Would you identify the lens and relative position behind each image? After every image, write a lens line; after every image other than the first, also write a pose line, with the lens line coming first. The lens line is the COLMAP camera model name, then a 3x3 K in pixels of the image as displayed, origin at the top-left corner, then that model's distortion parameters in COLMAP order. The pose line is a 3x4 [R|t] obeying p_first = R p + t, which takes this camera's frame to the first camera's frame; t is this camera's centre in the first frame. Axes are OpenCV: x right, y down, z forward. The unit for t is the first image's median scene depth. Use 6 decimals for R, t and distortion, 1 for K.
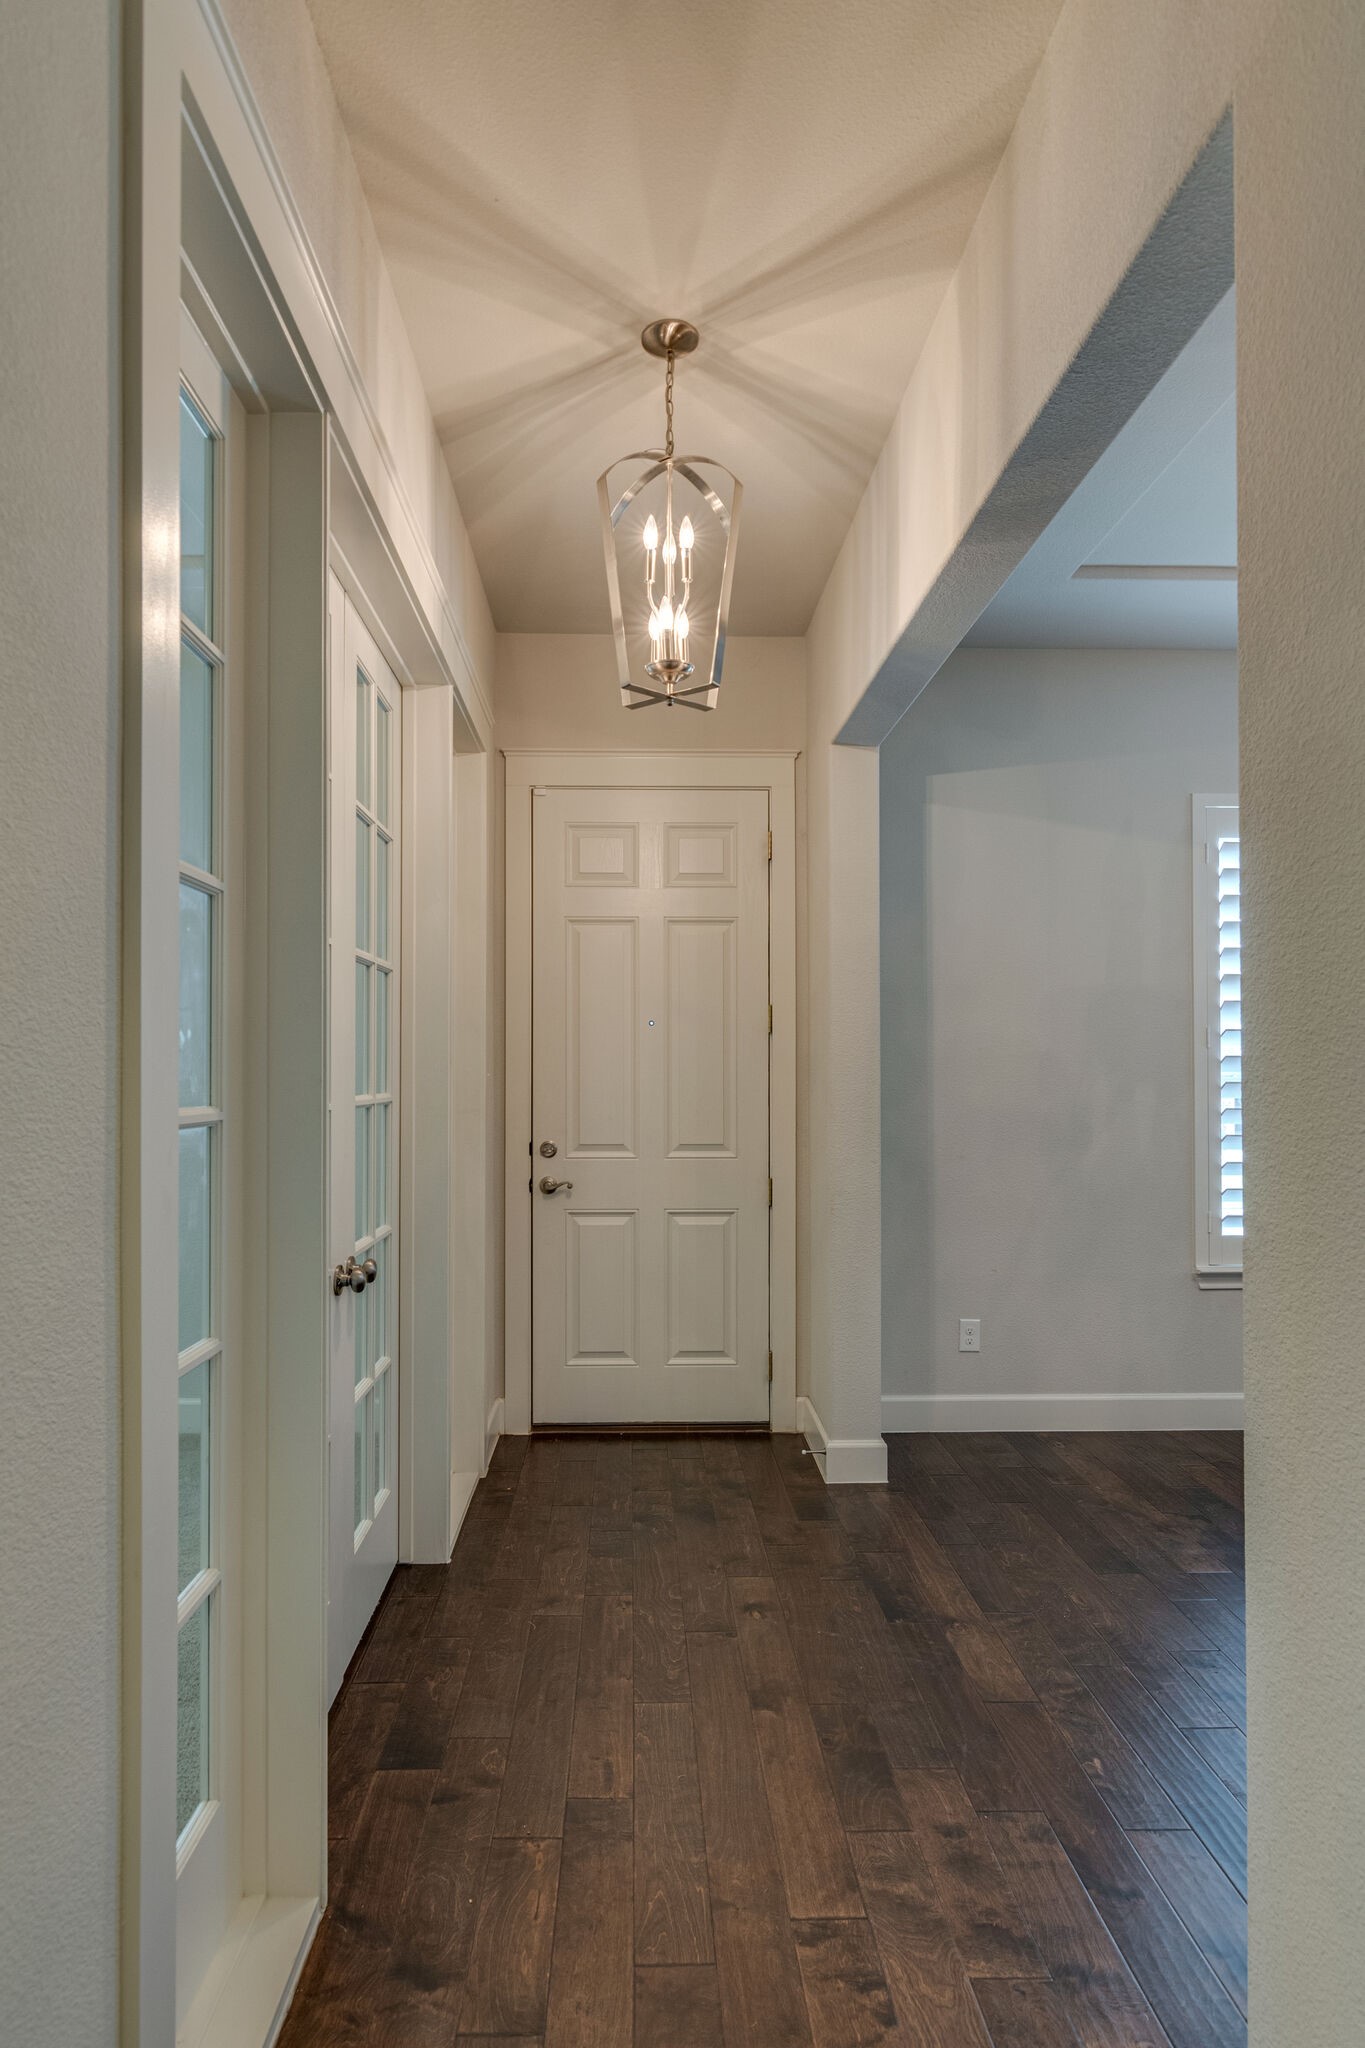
lens RADIAL K [[1091.1, 0, 680.2], [0, 1091.1, 1076.0], [0, 0, 1]] dist [-0.002668, -0.000628]
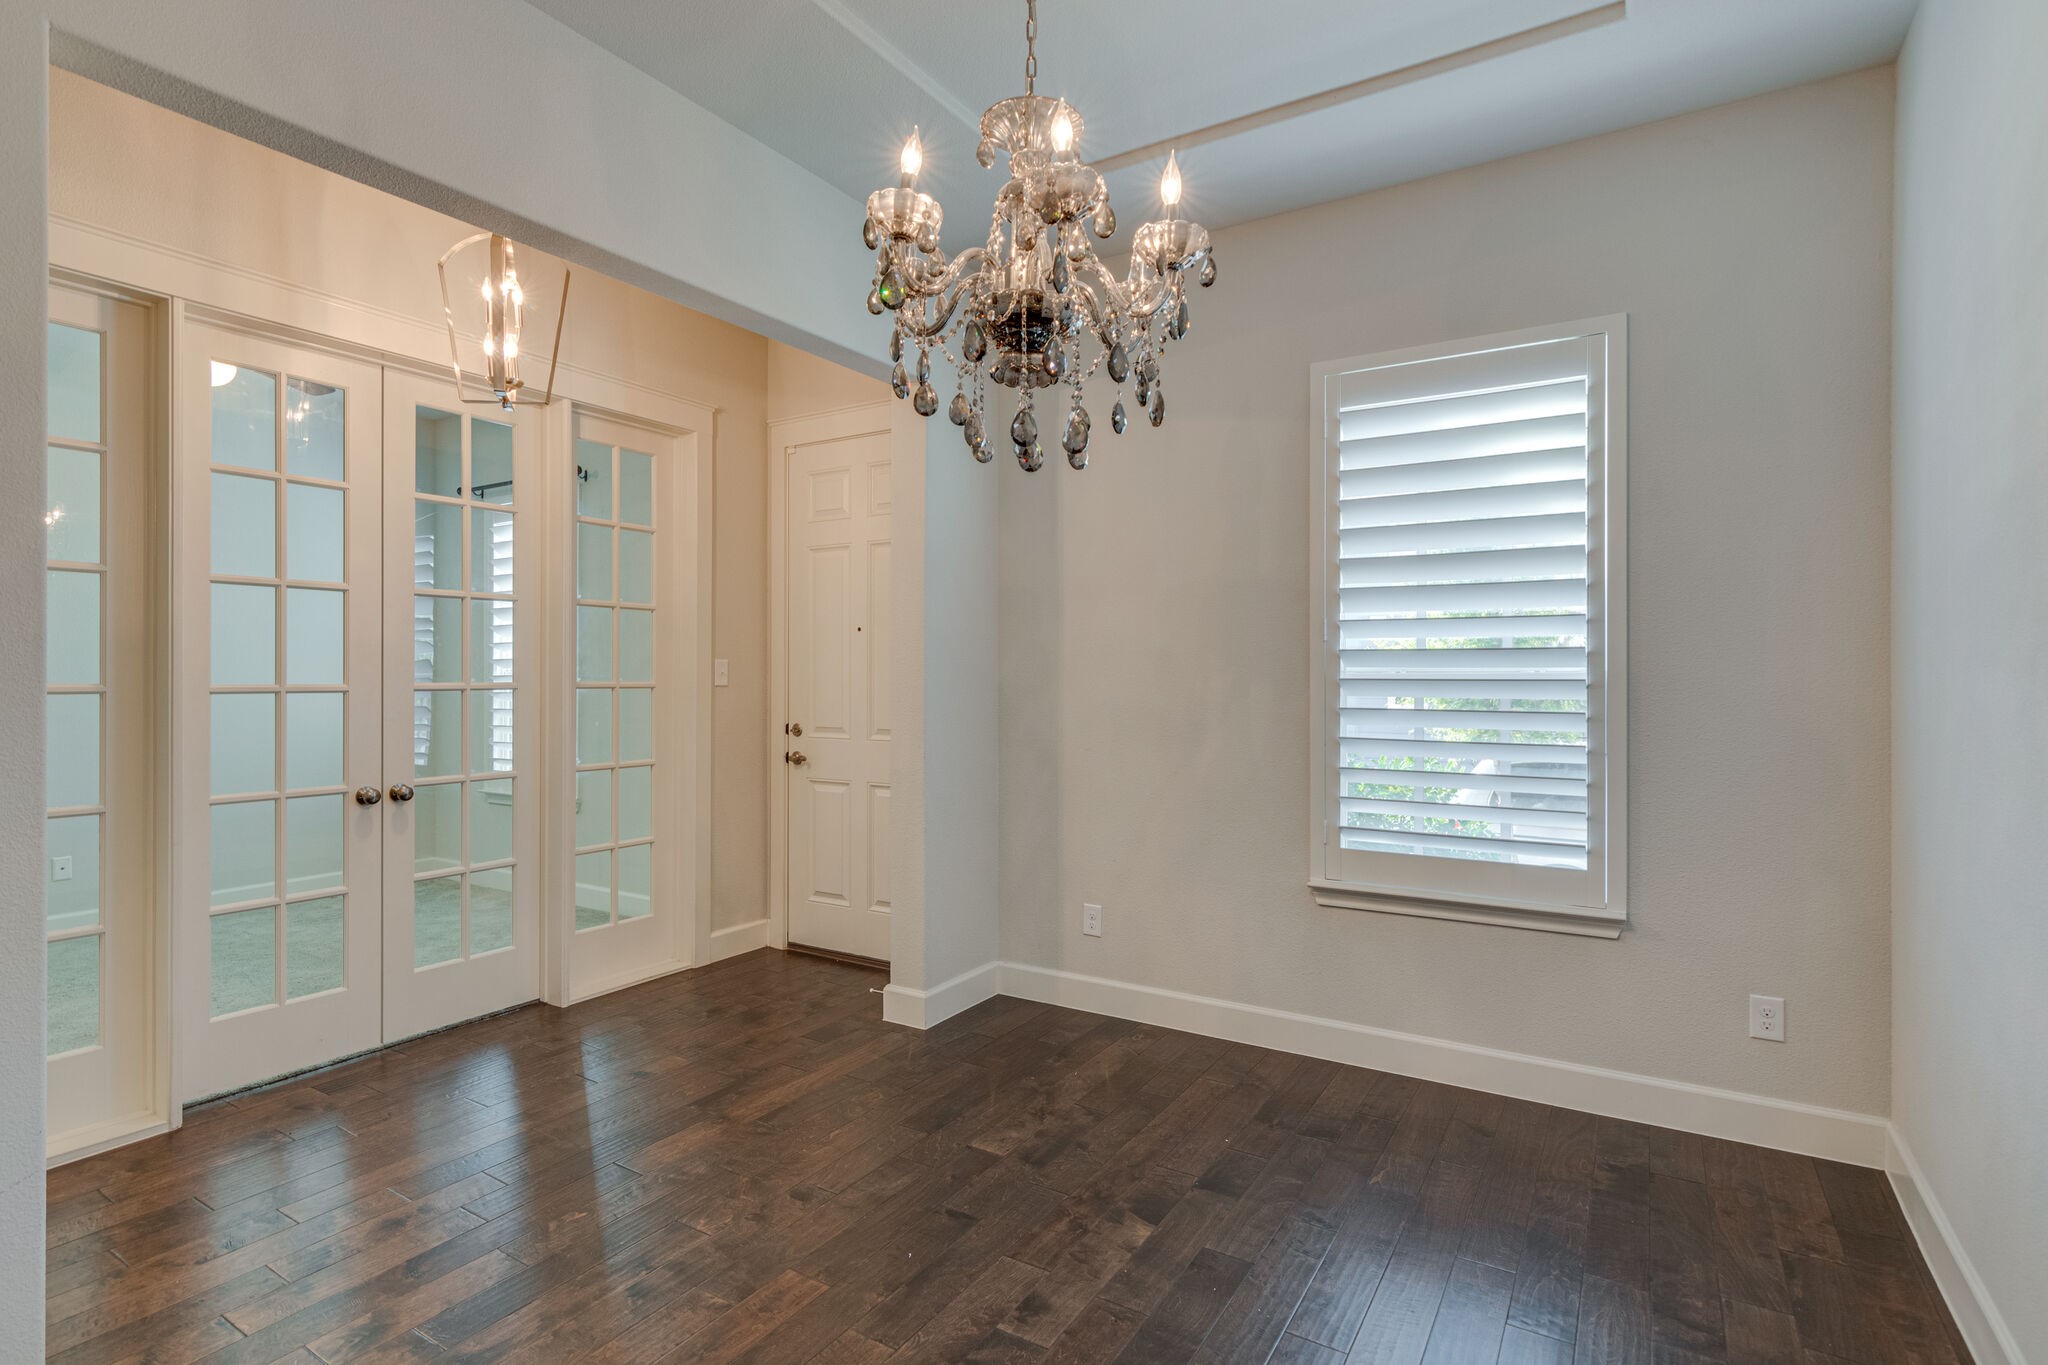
lens RADIAL K [[1008.4, 0, 1030.0], [0, 1008.4, 683.1], [0, 0, 1]] dist [-0.001221, -0.000321]
pose [[0.833914, 0.004958, -0.551872, 0.759984], [0.001442, 0.999937, 0.011163, -0.000418], [0.551892, -0.010104, 0.833854, 0.164811]]
